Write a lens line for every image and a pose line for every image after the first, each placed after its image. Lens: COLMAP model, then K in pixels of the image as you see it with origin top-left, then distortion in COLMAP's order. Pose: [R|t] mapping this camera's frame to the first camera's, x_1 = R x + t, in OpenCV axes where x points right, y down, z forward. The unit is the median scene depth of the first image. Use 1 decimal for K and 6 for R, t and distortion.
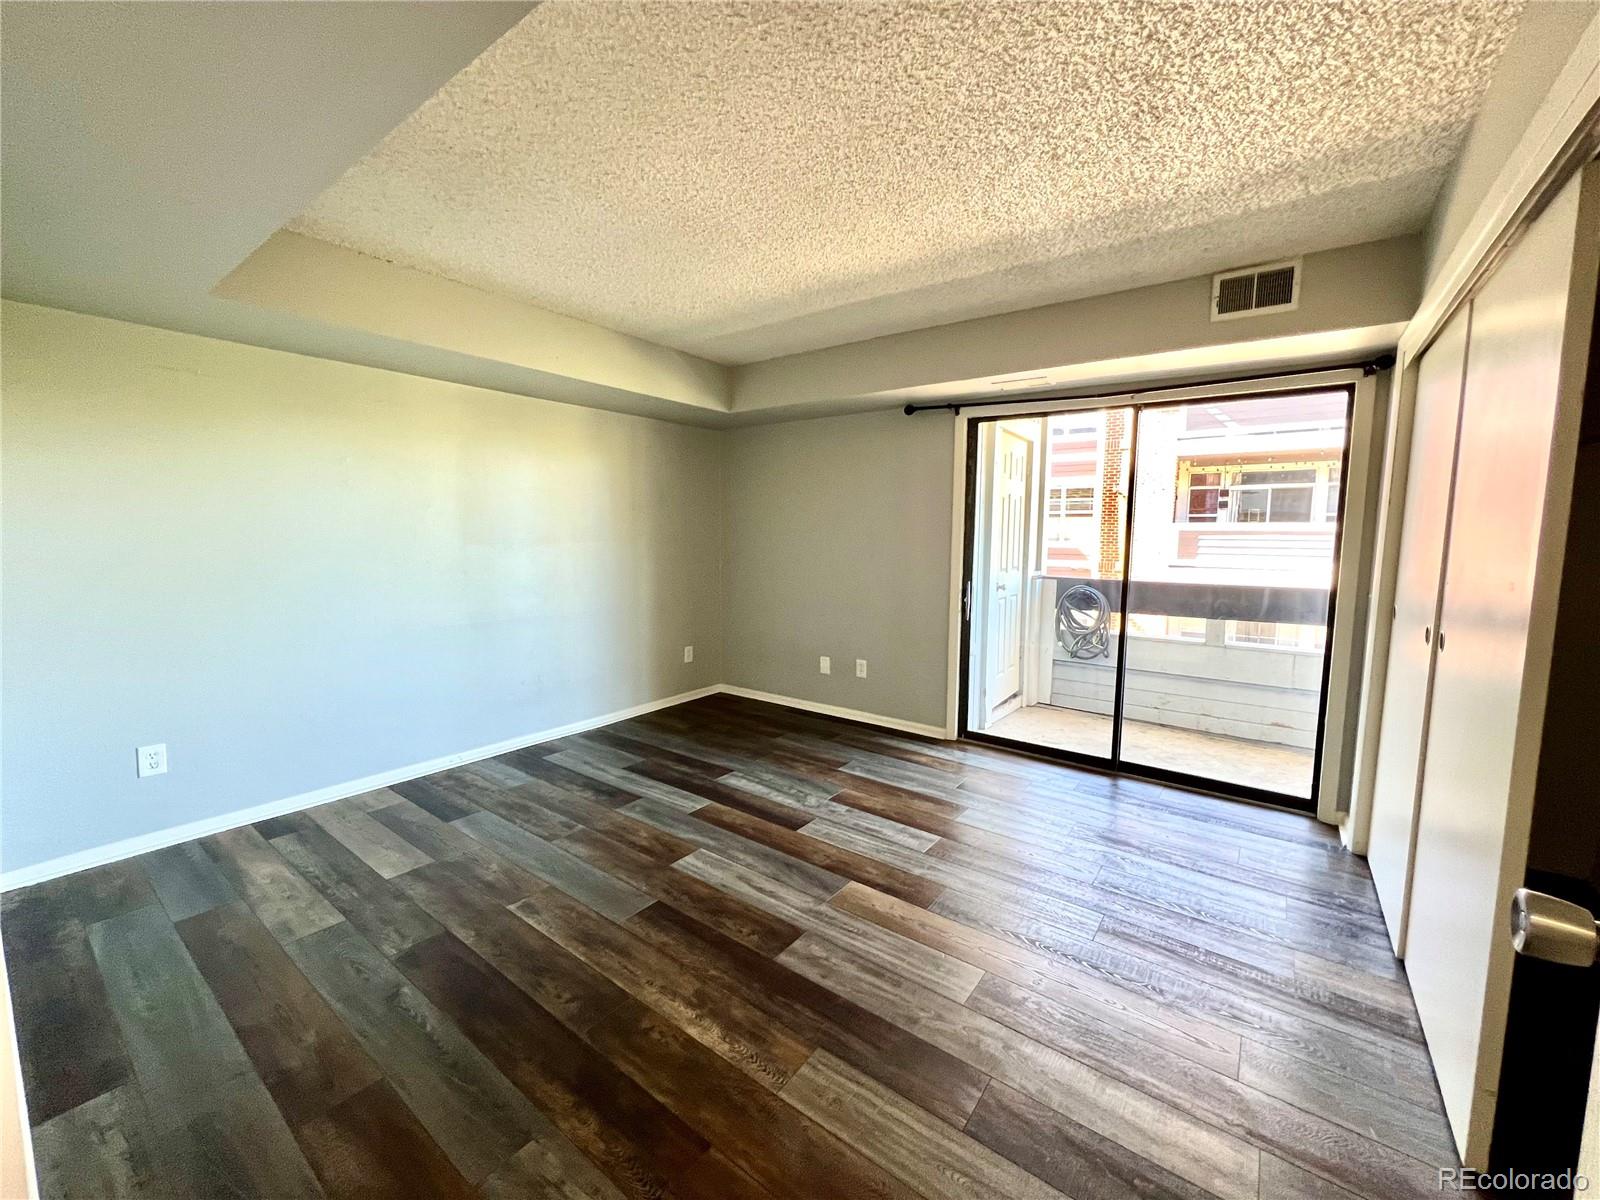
lens RADIAL K [[631.1, 0, 826.9], [0, 631.1, 596.5], [0, 0, 1]] dist [0.000385, 0.000337]
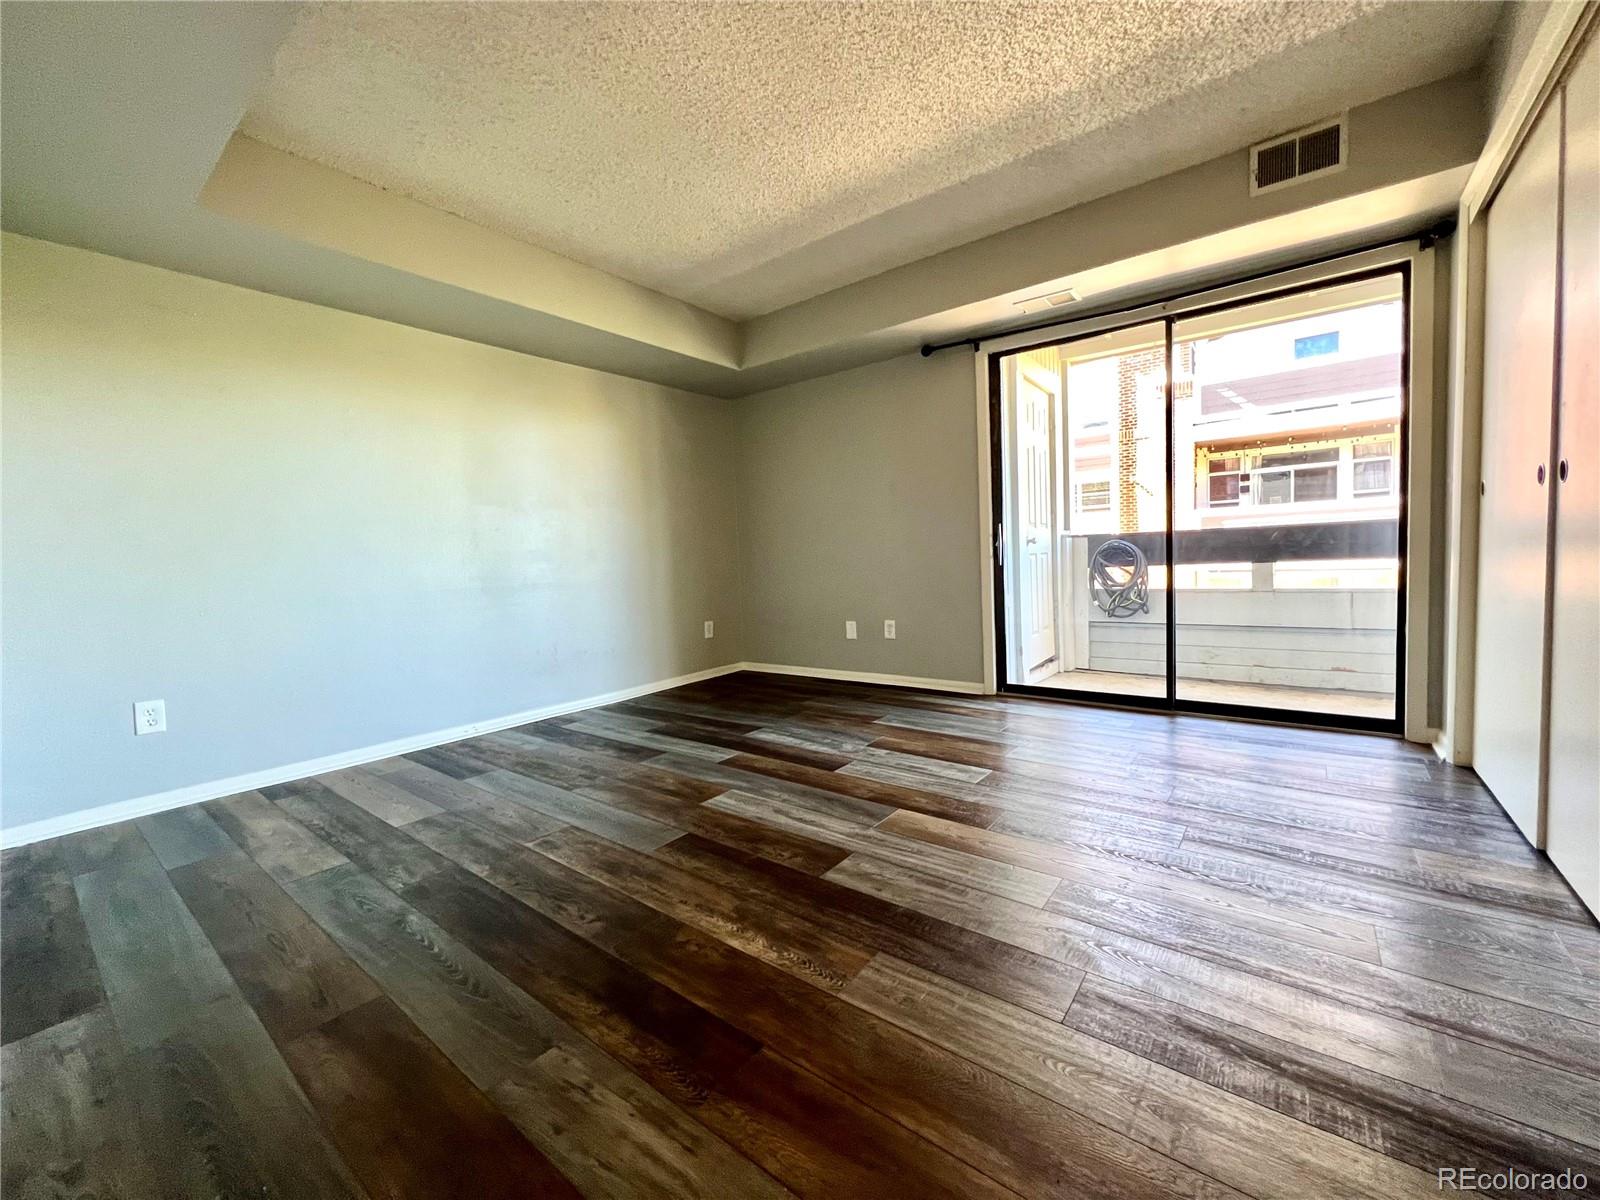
lens RADIAL K [[632.1, 0, 827.5], [0, 632.1, 594.5], [0, 0, 1]] dist [0.001512, -0.000243]
pose [[0.998465, -0.050382, -0.022995, -0.026080], [0.049468, 0.998025, -0.038713, 0.163760], [0.024900, 0.037516, 0.998986, 0.073299]]
